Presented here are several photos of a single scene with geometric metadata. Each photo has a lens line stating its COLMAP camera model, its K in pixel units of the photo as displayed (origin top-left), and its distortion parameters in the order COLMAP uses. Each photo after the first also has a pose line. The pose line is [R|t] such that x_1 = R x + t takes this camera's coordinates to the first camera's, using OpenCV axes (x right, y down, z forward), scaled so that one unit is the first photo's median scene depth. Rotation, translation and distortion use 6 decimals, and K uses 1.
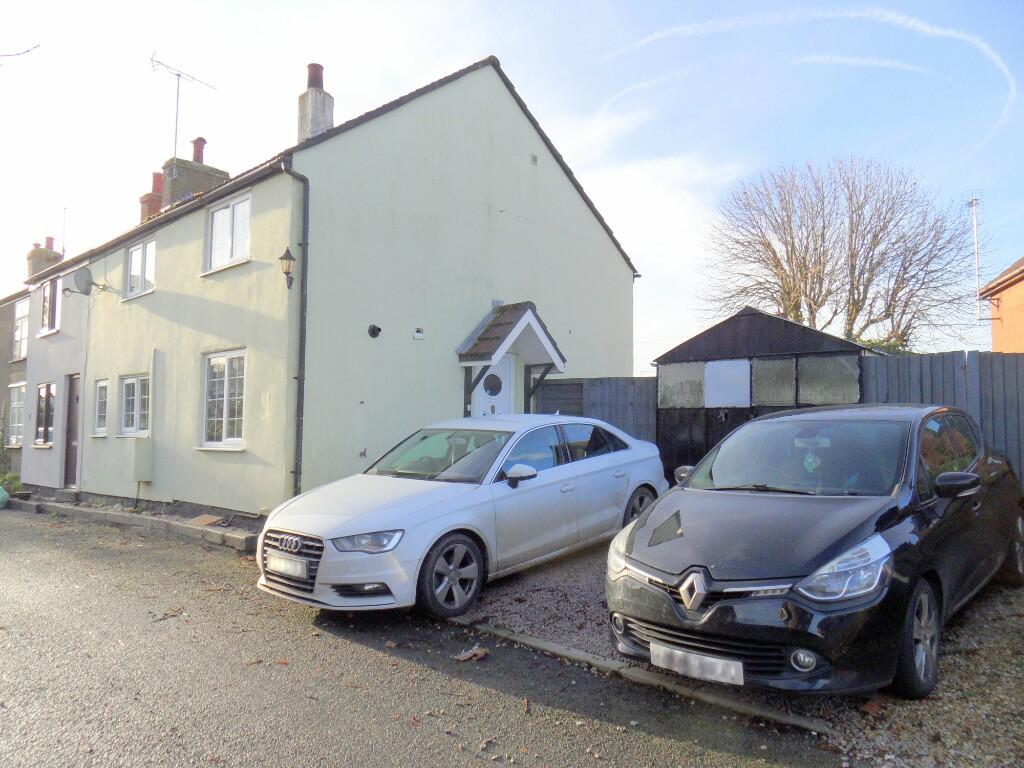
lens RADIAL K [[757.7, 0, 508.2], [0, 757.7, 388.7], [0, 0, 1]] dist [-0.033201, 0.035762]
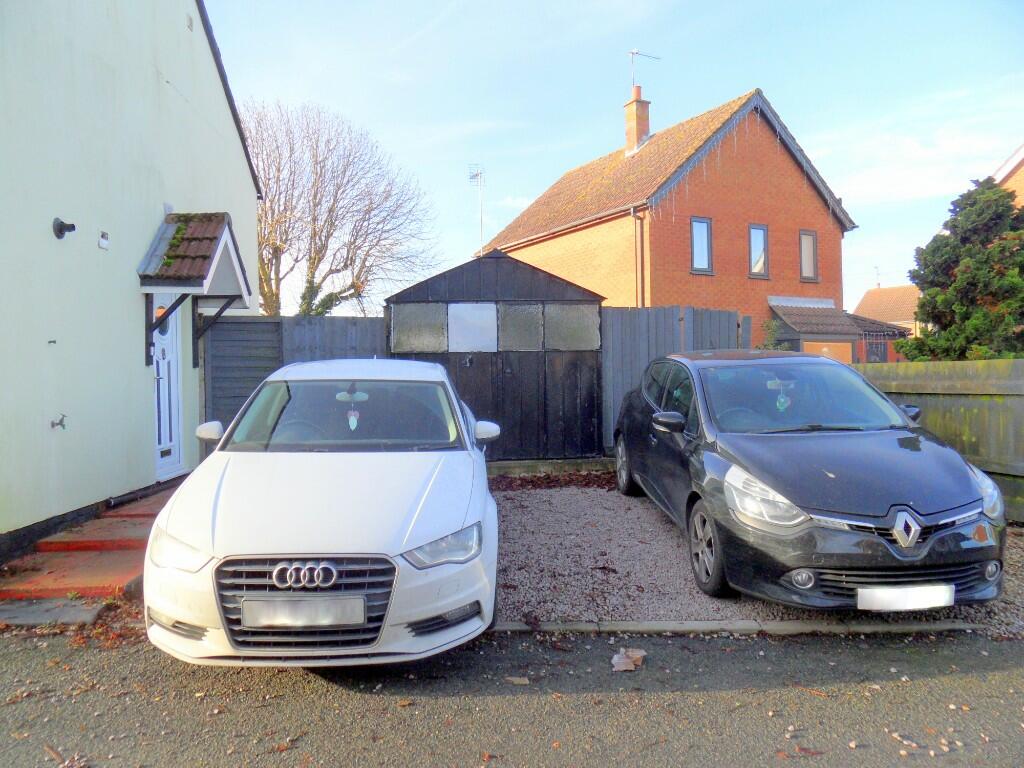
lens RADIAL K [[757.7, 0, 508.2], [0, 757.7, 388.7], [0, 0, 1]] dist [-0.033201, 0.035762]
pose [[0.695492, -0.029636, 0.717922, -0.568298], [-0.021665, 0.997830, 0.062179, 0.015225], [-0.718207, -0.058799, 0.693341, 0.448684]]
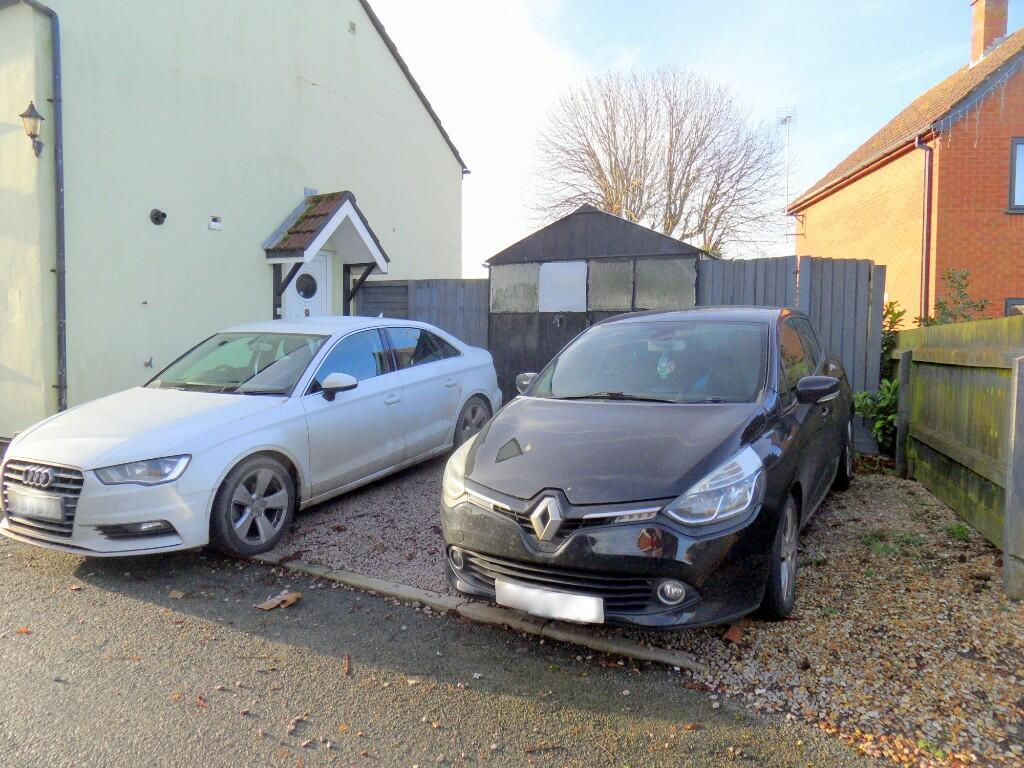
lens RADIAL K [[757.7, 0, 508.2], [0, 757.7, 388.7], [0, 0, 1]] dist [-0.033201, 0.035762]
pose [[0.973012, -0.014193, 0.230319, 0.006782], [-0.012744, 0.993279, 0.115044, 0.017613], [-0.230403, -0.114874, 0.966291, 0.136471]]
